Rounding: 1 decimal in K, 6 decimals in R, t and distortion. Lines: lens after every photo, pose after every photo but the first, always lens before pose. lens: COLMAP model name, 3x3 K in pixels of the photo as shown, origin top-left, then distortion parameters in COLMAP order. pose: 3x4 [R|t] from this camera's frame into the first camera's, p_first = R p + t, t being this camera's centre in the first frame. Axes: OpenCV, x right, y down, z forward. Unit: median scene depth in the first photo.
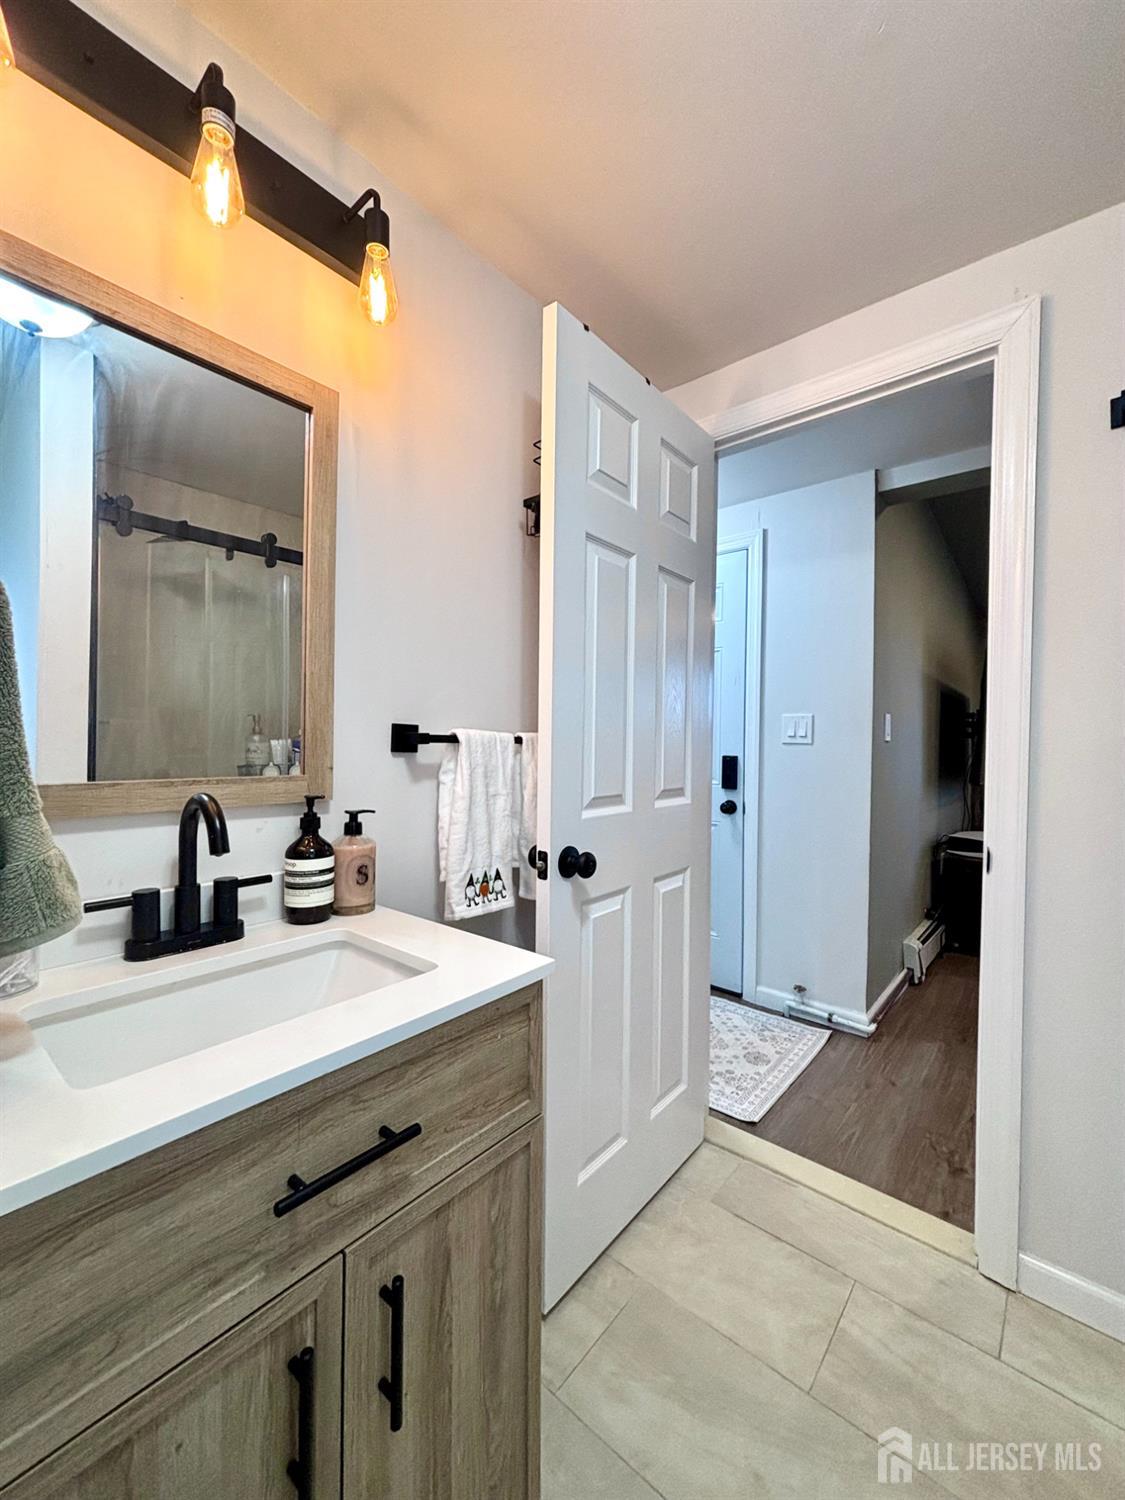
lens RADIAL K [[604.0, 0, 558.0], [0, 604.0, 745.6], [0, 0, 1]] dist [0.000781, 0.000142]
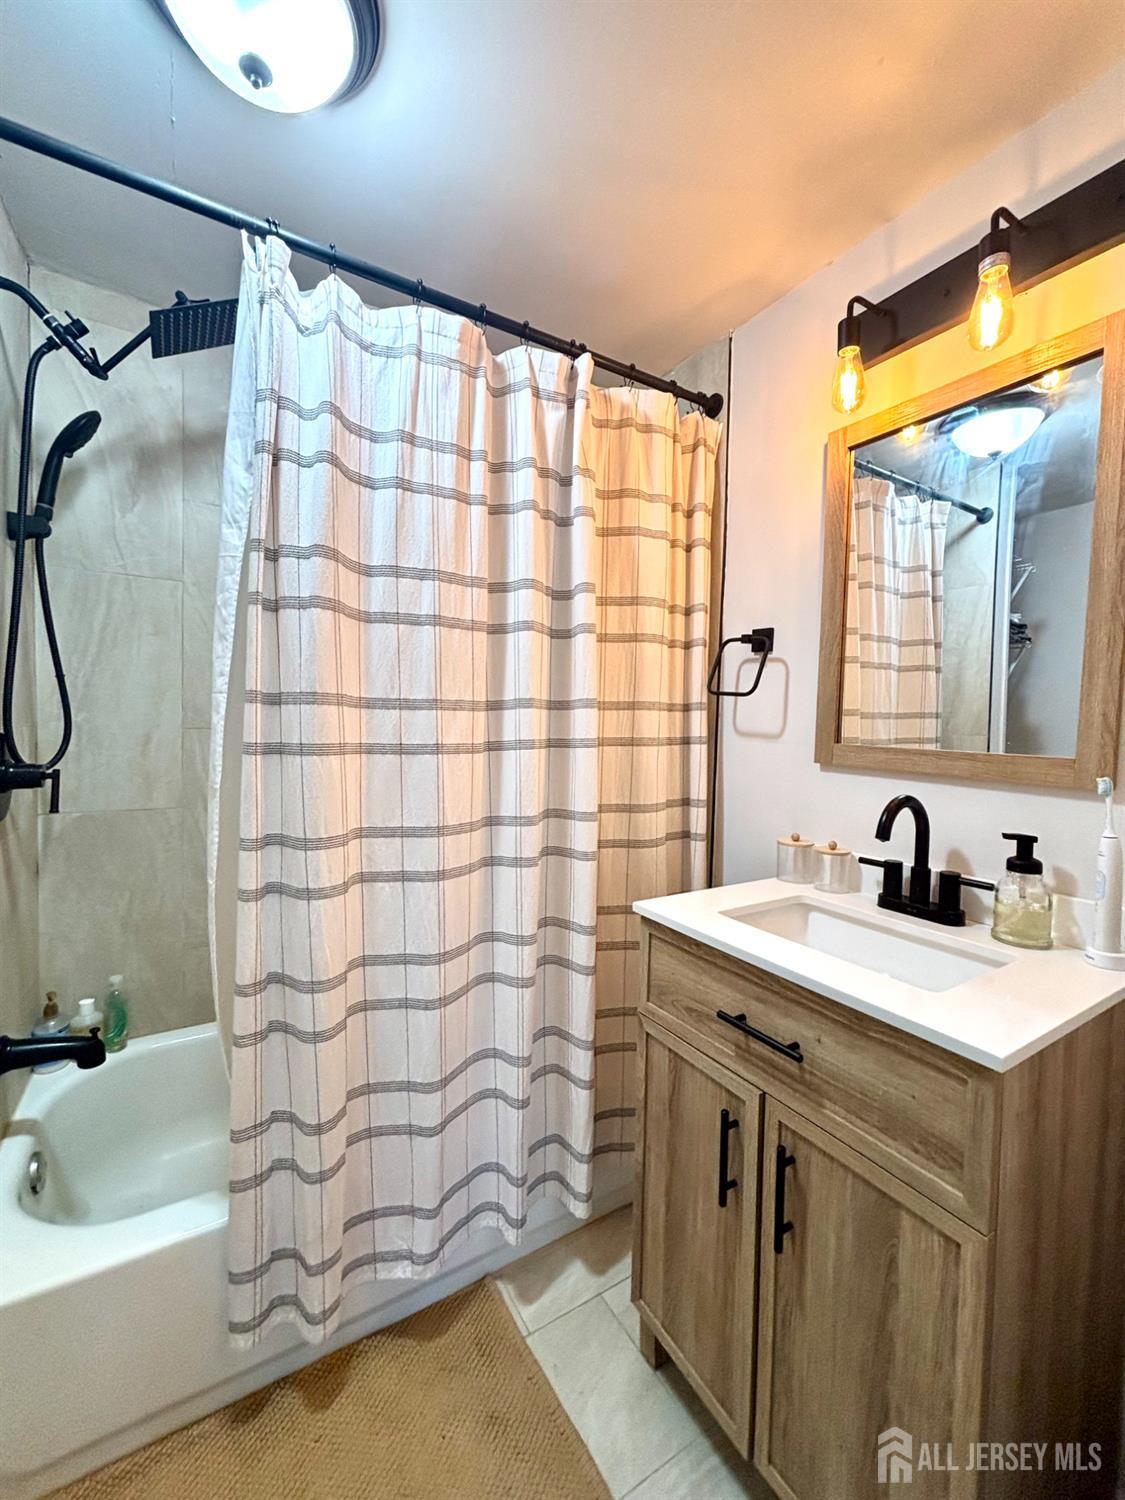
lens RADIAL K [[604.0, 0, 556.8], [0, 604.0, 753.7], [0, 0, 1]] dist [0.000781, 0.000142]
pose [[-0.312291, 0.020417, -0.949767, 0.892937], [-0.035269, 0.998831, 0.033069, -0.025541], [0.949331, 0.043825, -0.311206, 0.698806]]
